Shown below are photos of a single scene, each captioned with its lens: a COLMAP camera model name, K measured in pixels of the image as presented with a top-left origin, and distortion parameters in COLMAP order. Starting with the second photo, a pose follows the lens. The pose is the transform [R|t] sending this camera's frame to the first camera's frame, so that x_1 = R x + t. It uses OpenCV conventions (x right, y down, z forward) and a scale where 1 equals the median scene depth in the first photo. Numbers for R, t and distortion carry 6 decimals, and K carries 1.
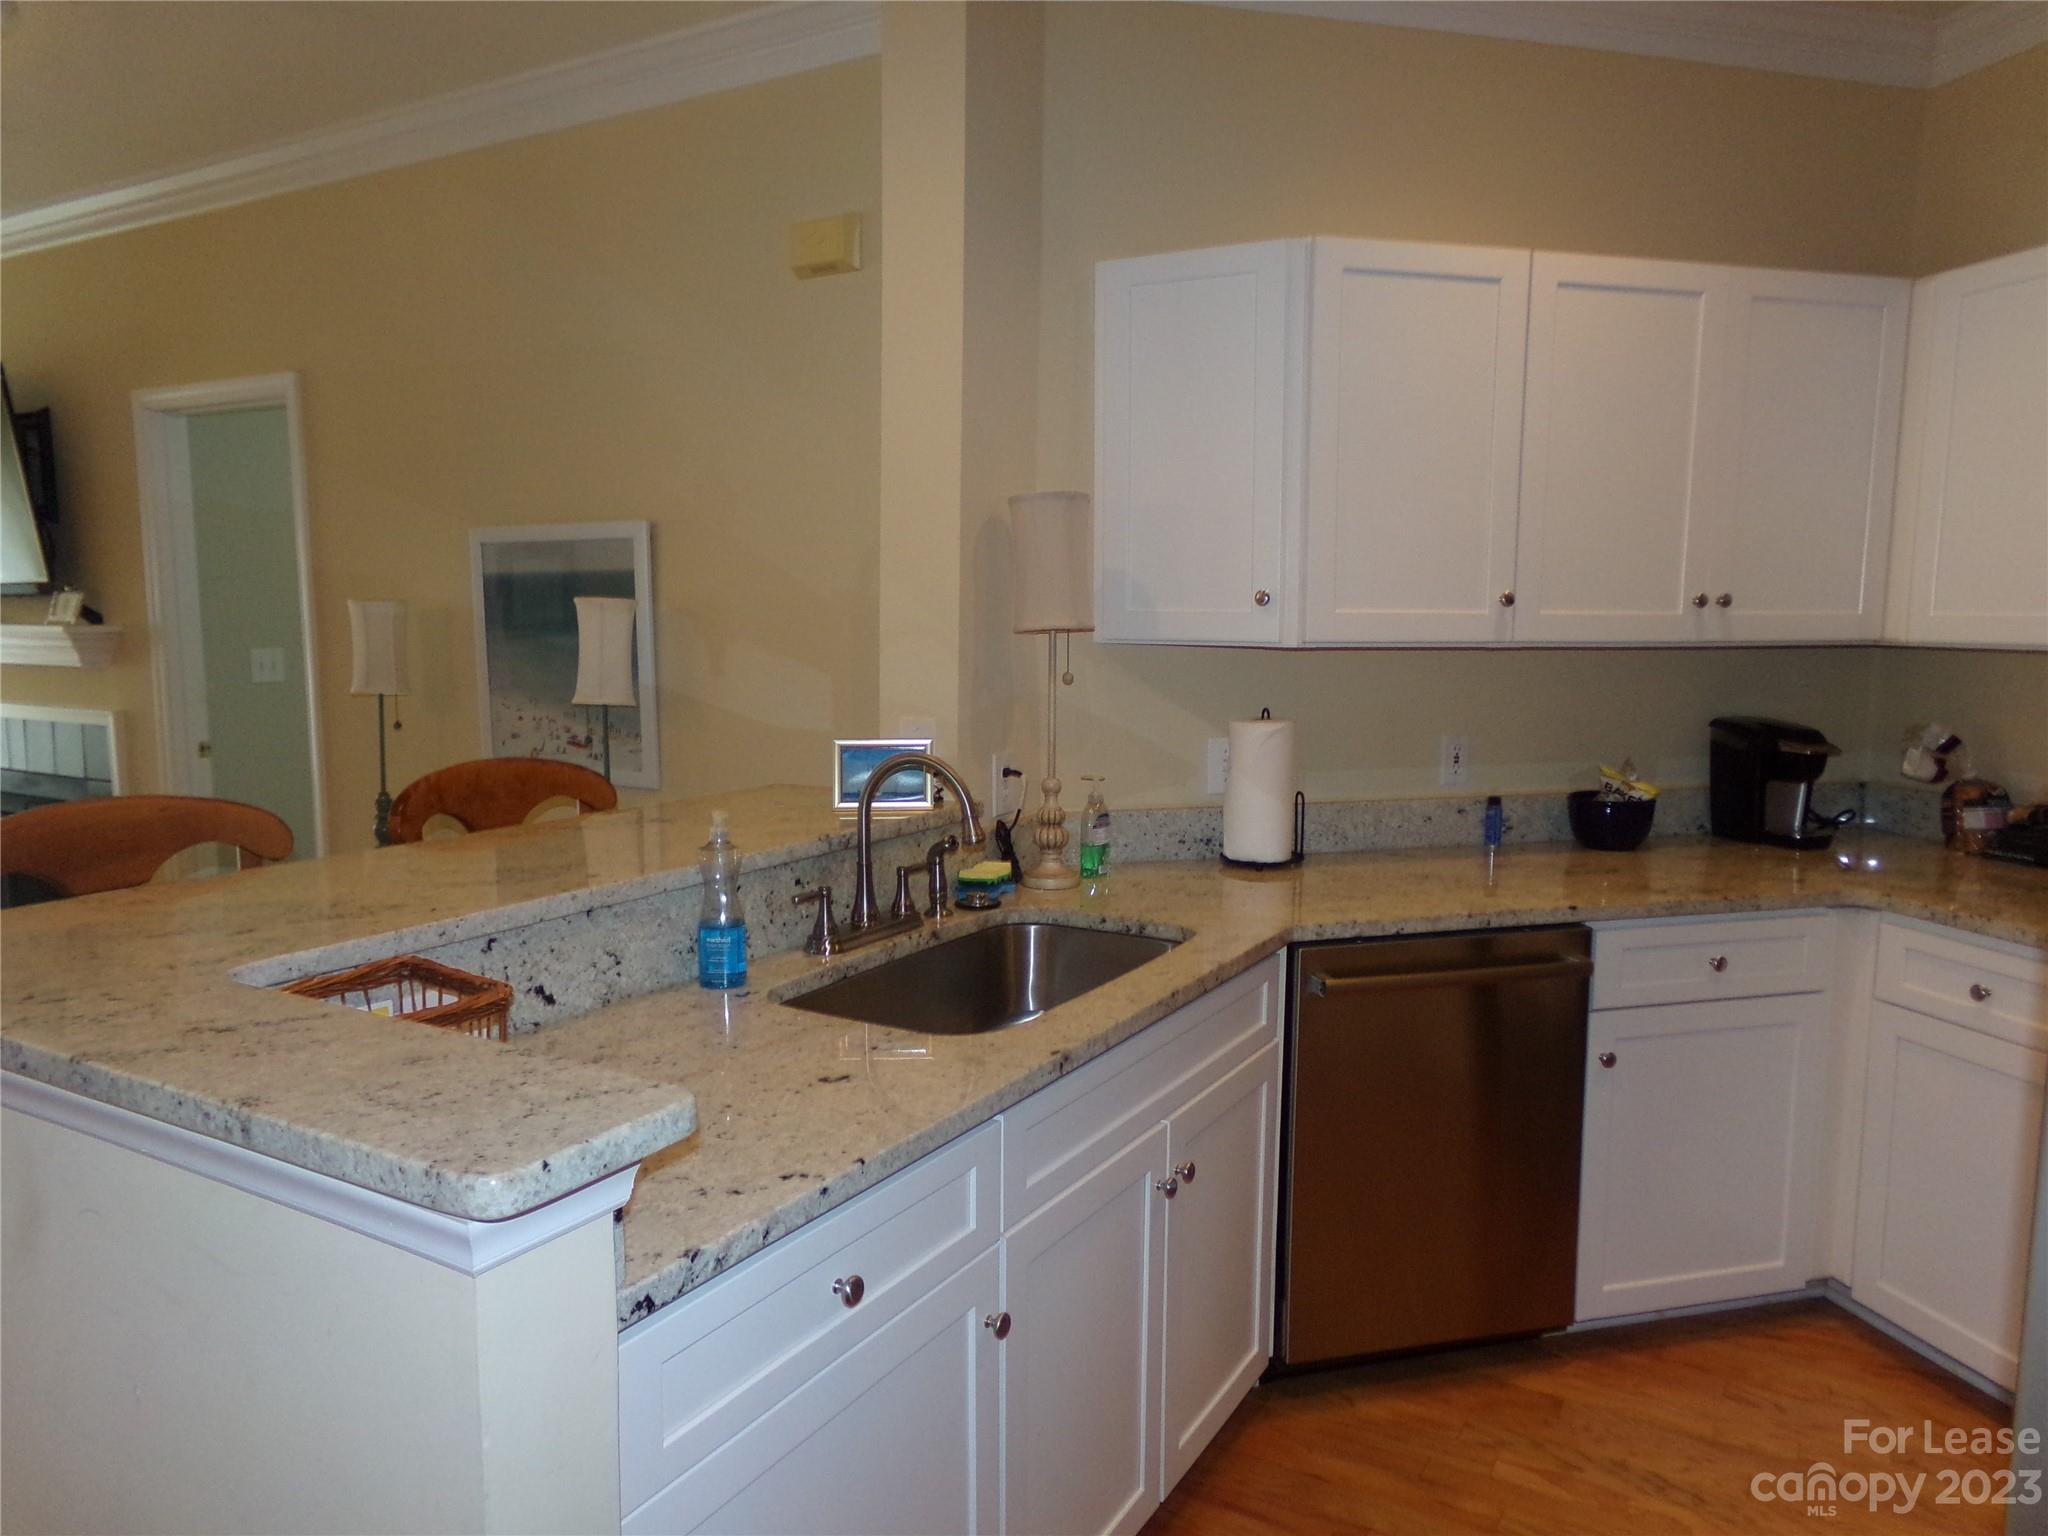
lens RADIAL K [[1398.4, 0, 1038.6], [0, 1398.4, 771.9], [0, 0, 1]] dist [-0.025842, 0.065100]
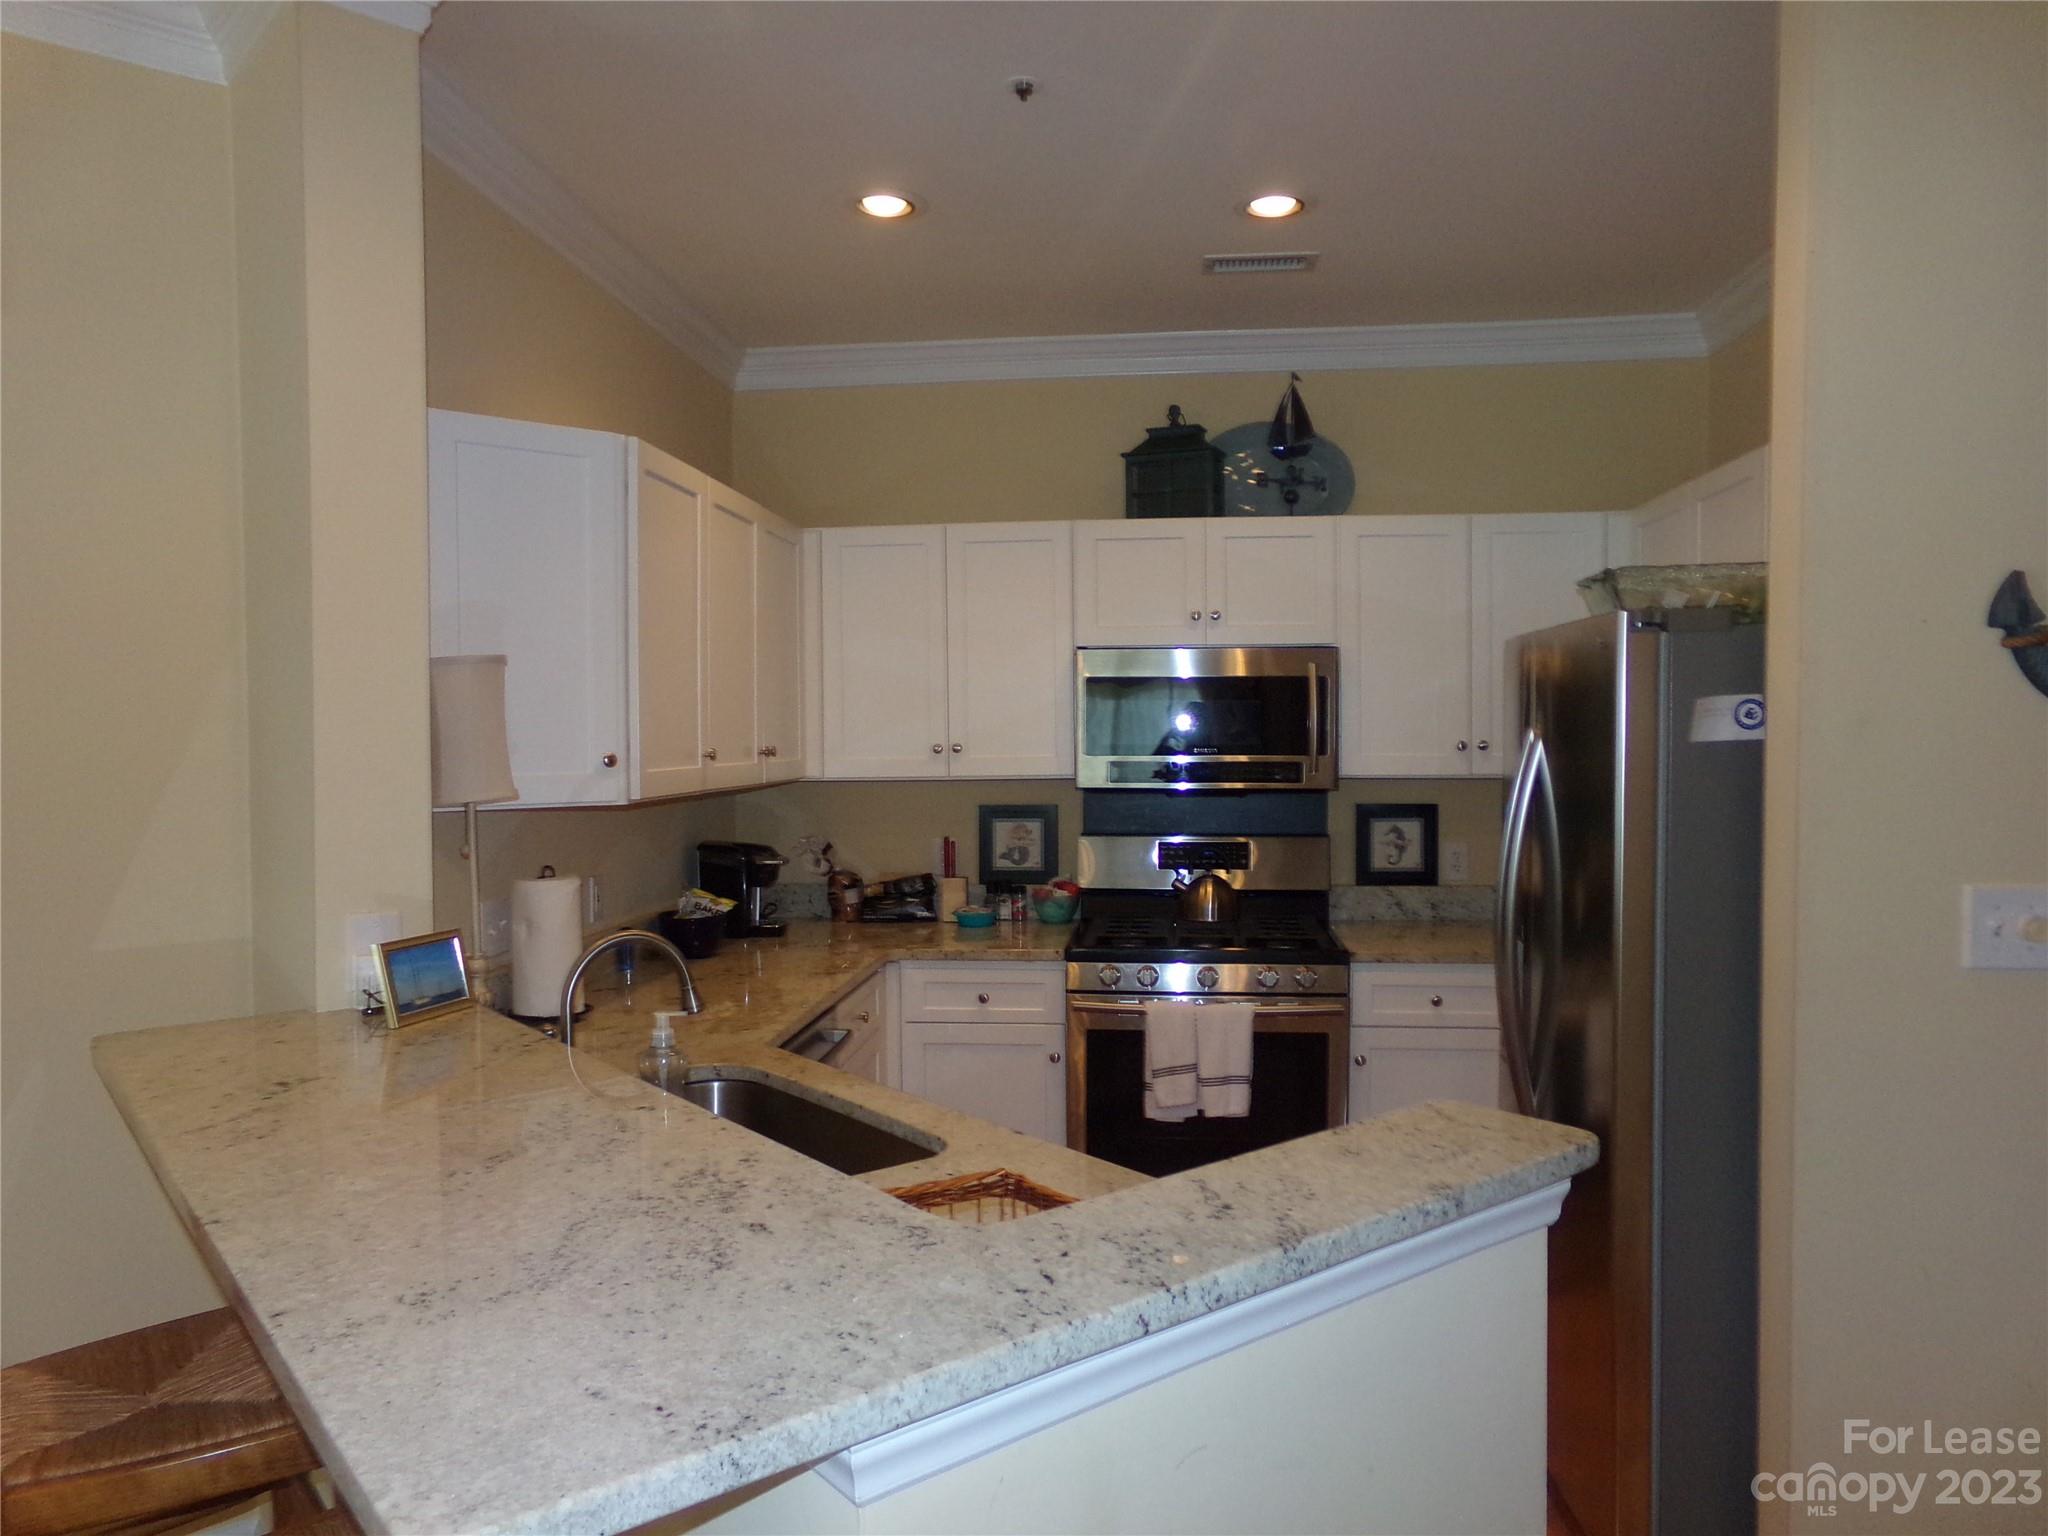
lens RADIAL K [[1398.4, 0, 1038.9], [0, 1398.4, 776.7], [0, 0, 1]] dist [-0.025842, 0.065100]
pose [[0.382714, -0.036102, 0.923161, -0.592882], [0.121809, 0.992485, -0.011685, -0.050190], [-0.915802, 0.116921, 0.384235, 0.249633]]
